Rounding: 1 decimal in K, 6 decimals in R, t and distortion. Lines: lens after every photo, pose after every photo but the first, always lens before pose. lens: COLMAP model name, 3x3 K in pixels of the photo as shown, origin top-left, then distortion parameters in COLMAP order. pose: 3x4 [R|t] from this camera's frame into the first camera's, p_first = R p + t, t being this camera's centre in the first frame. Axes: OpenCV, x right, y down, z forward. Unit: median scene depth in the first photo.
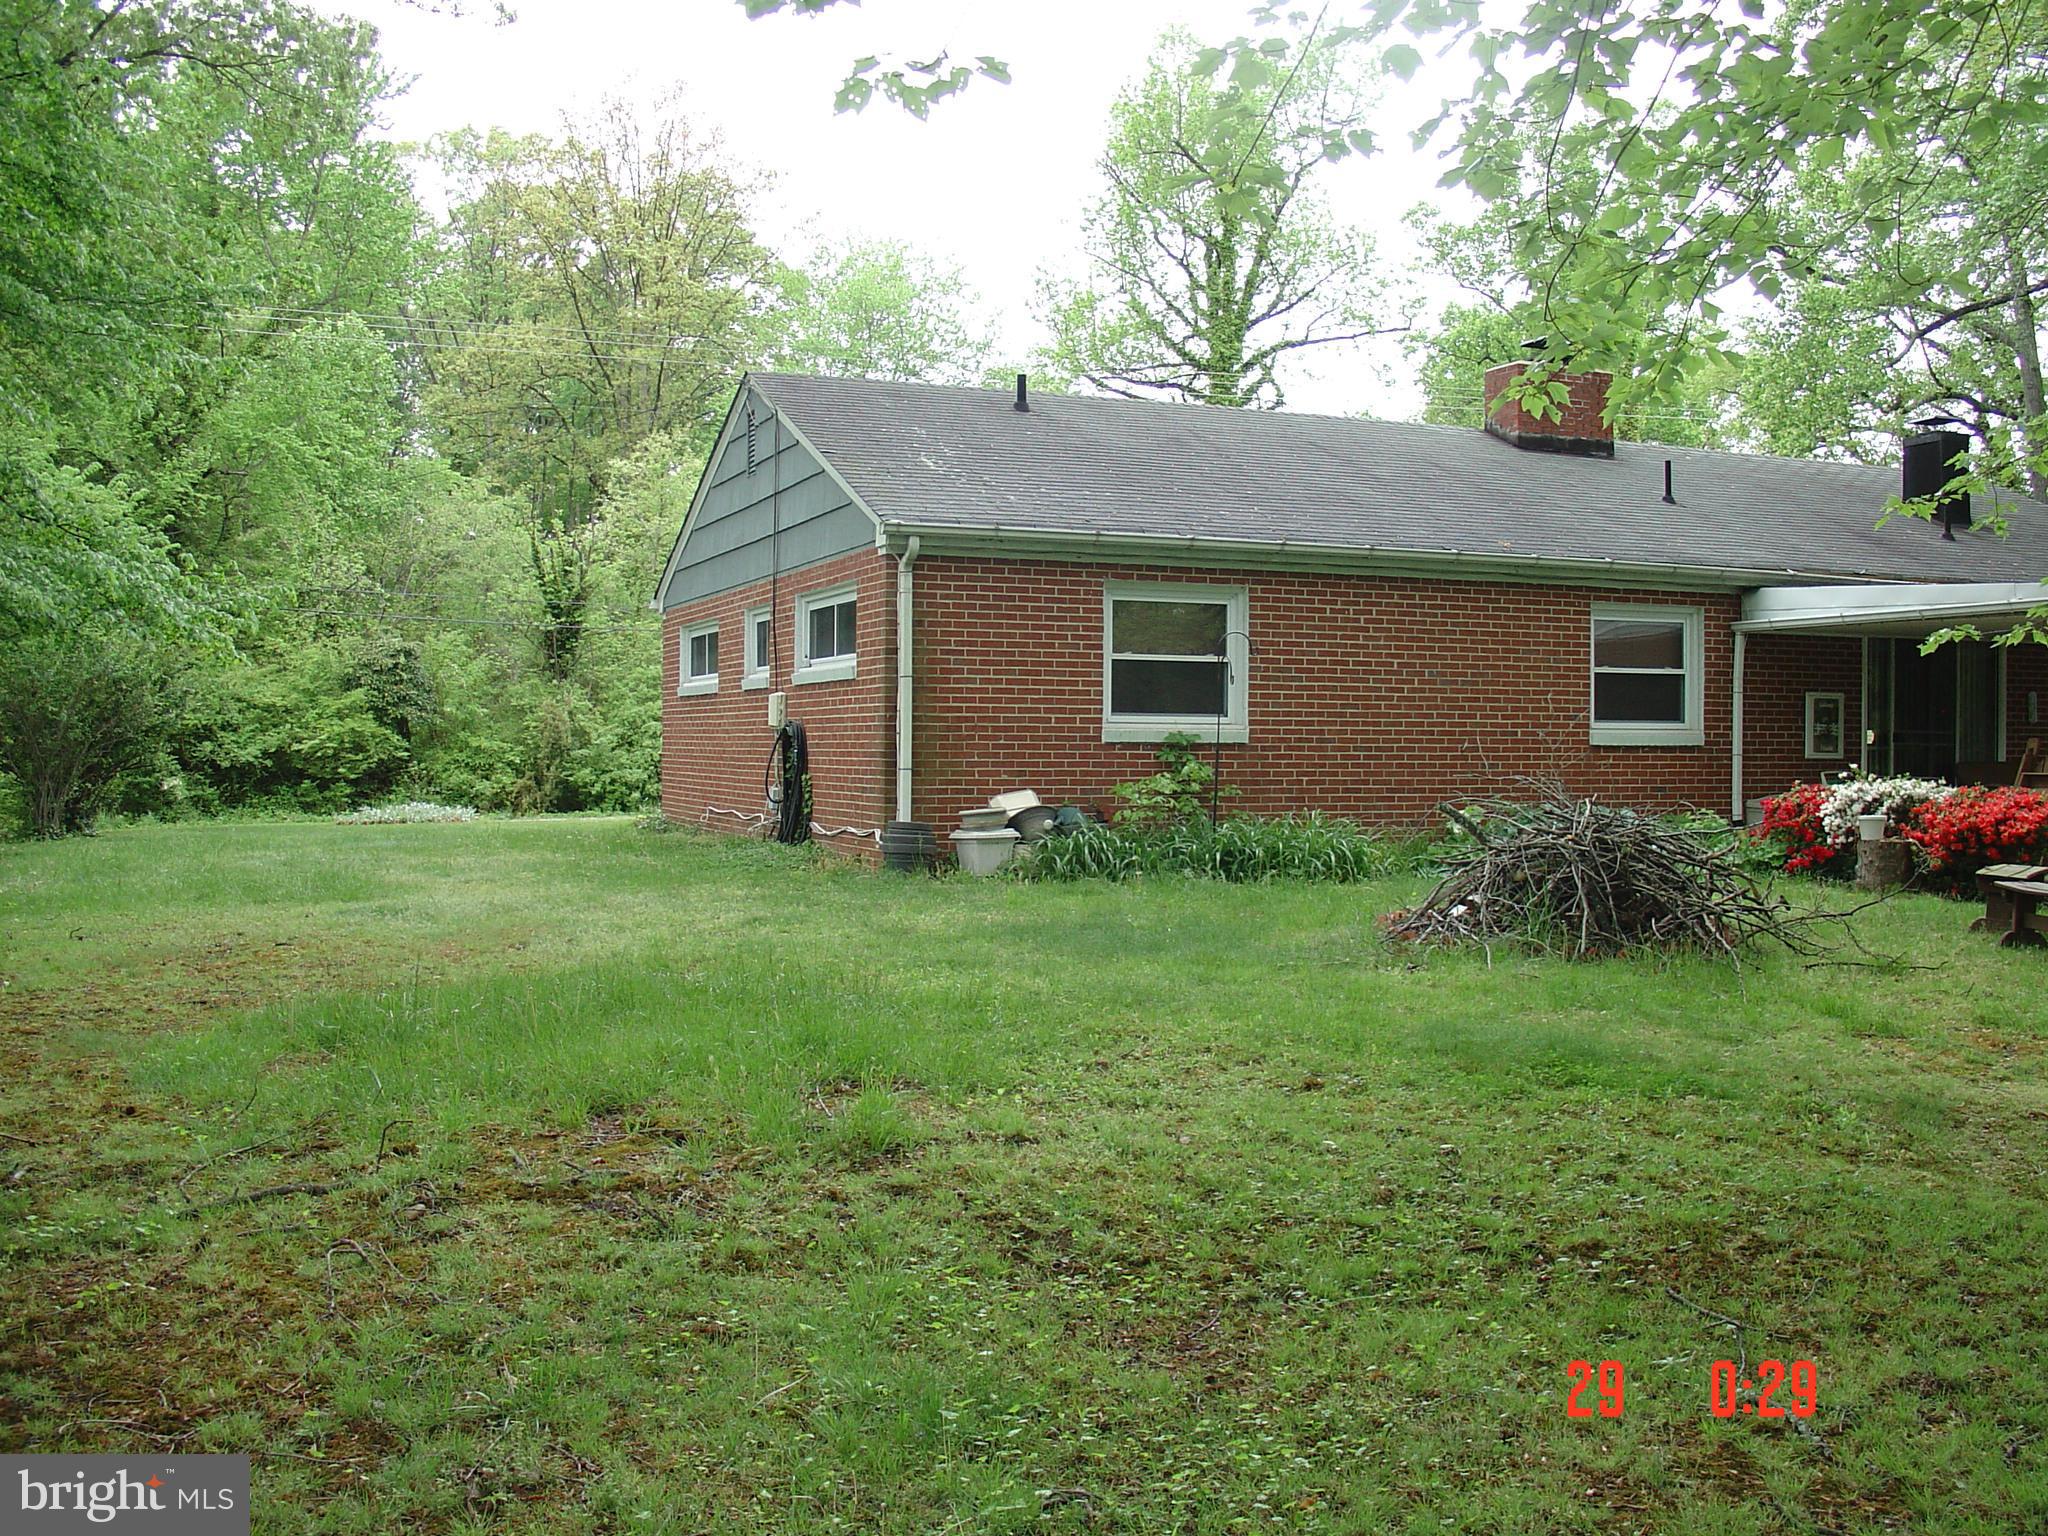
lens RADIAL K [[1993.1, 0, 1024.0], [0, 1993.1, 768.0], [0, 0, 1]] dist [-0.175641, 0.124857]
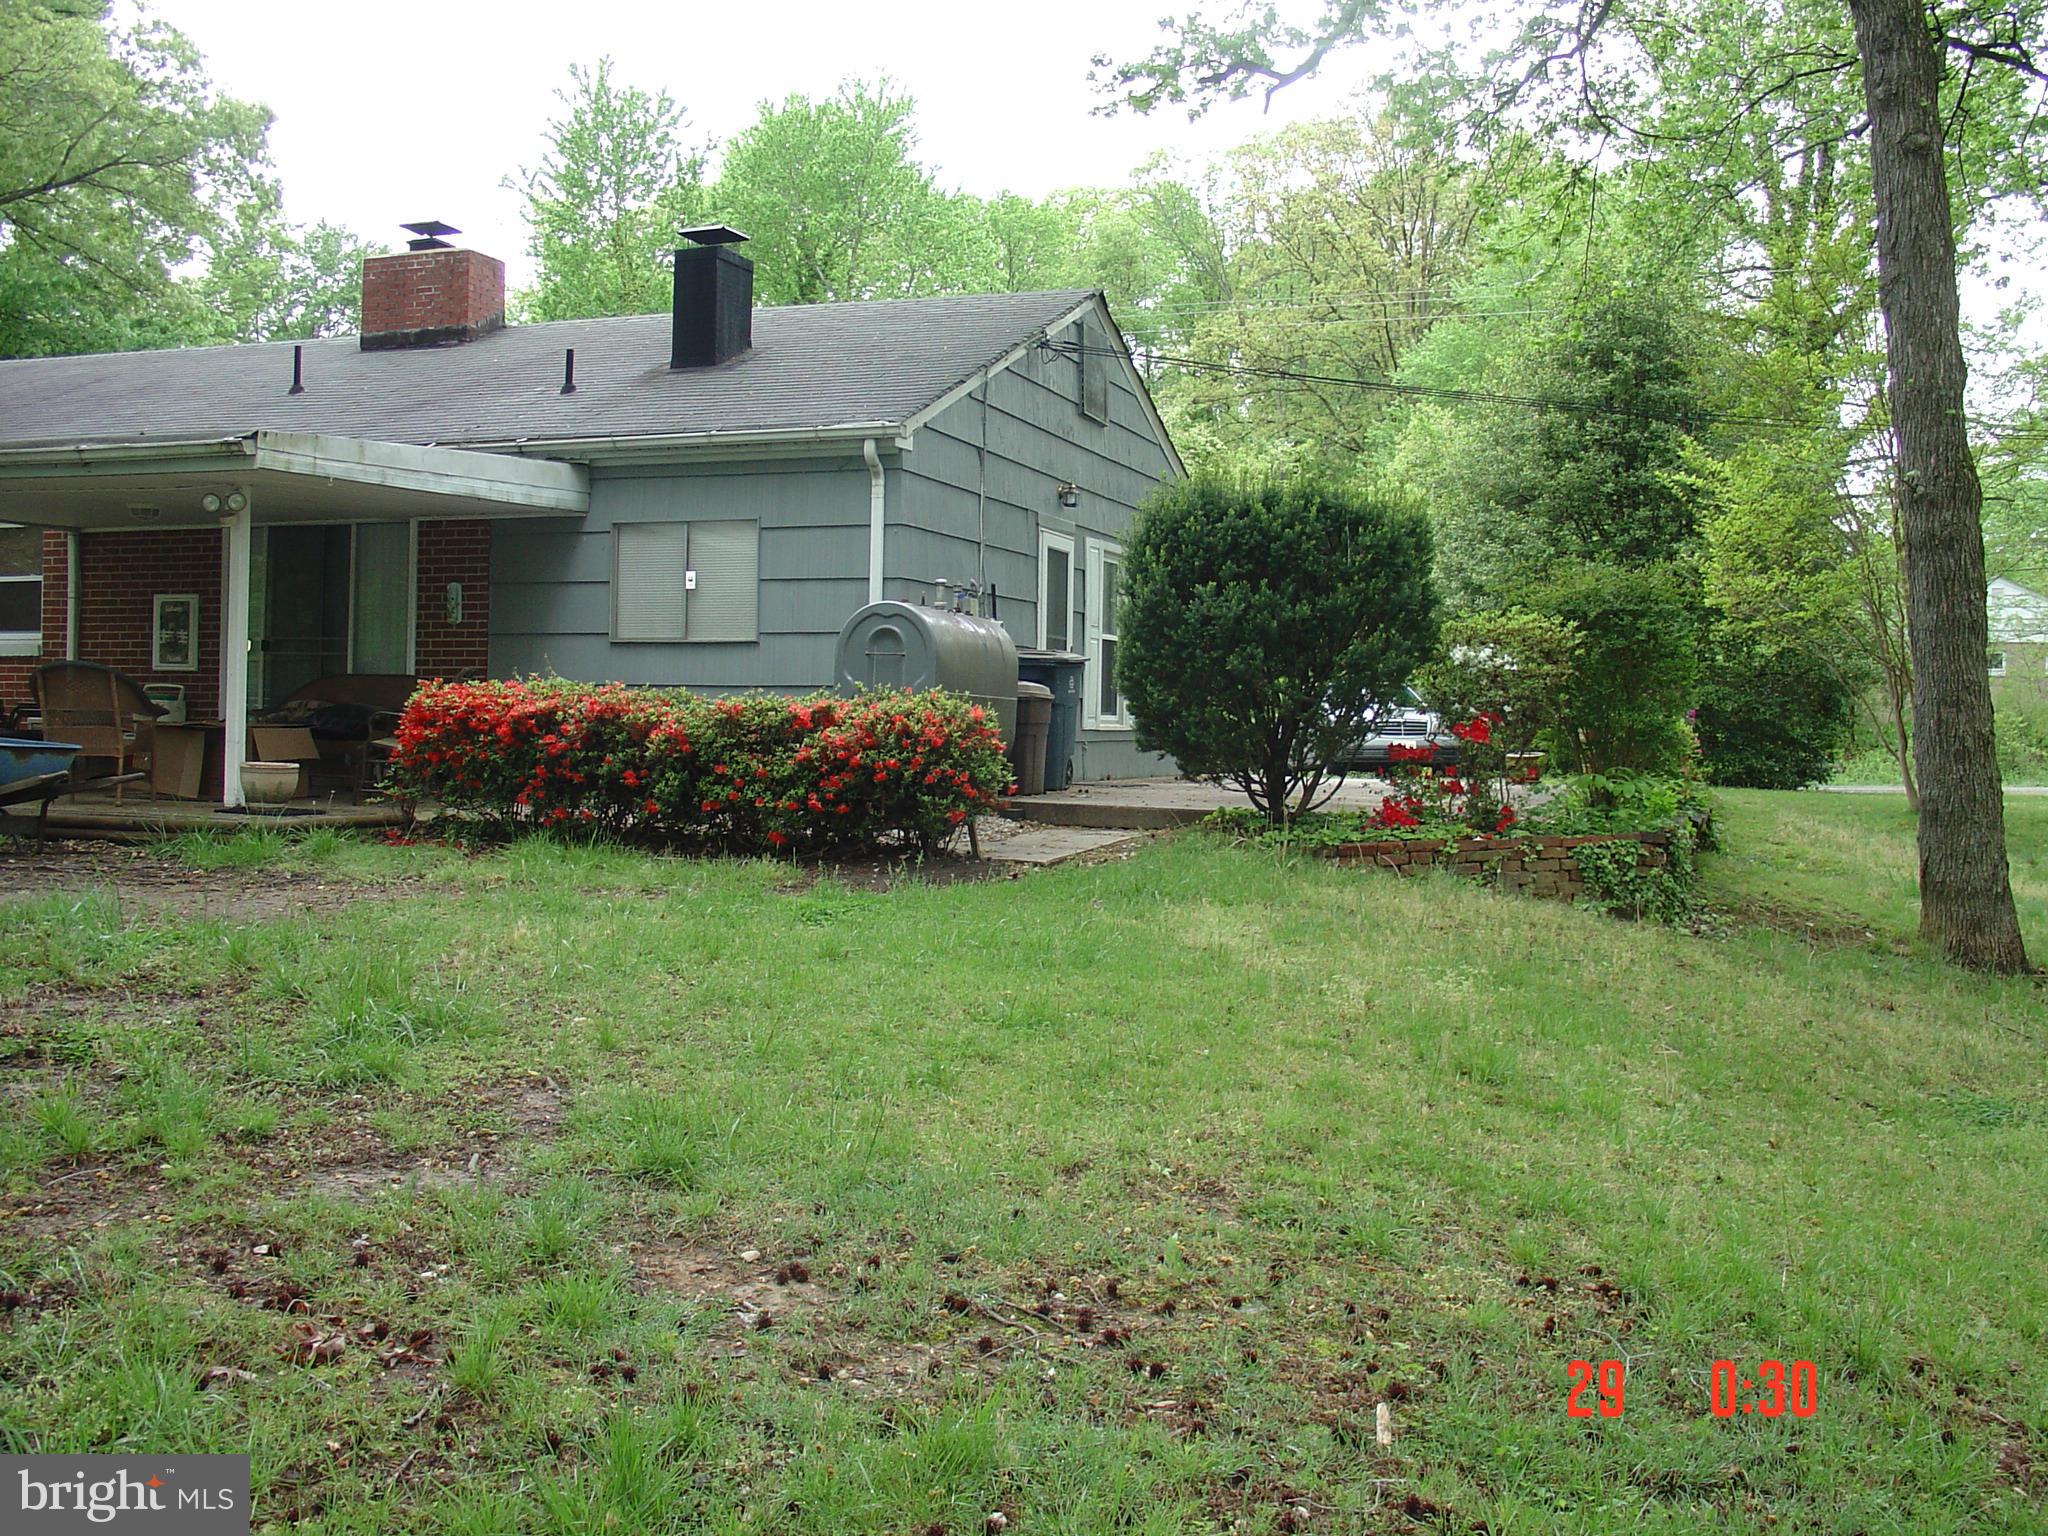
lens RADIAL K [[1993.1, 0, 1024.0], [0, 1993.1, 768.0], [0, 0, 1]] dist [-0.175641, 0.124857]
pose [[0.754546, 0.025341, -0.655758, 1.275225], [-0.022012, 0.999669, 0.013302, 0.019301], [0.655878, 0.004397, 0.754854, 0.591734]]
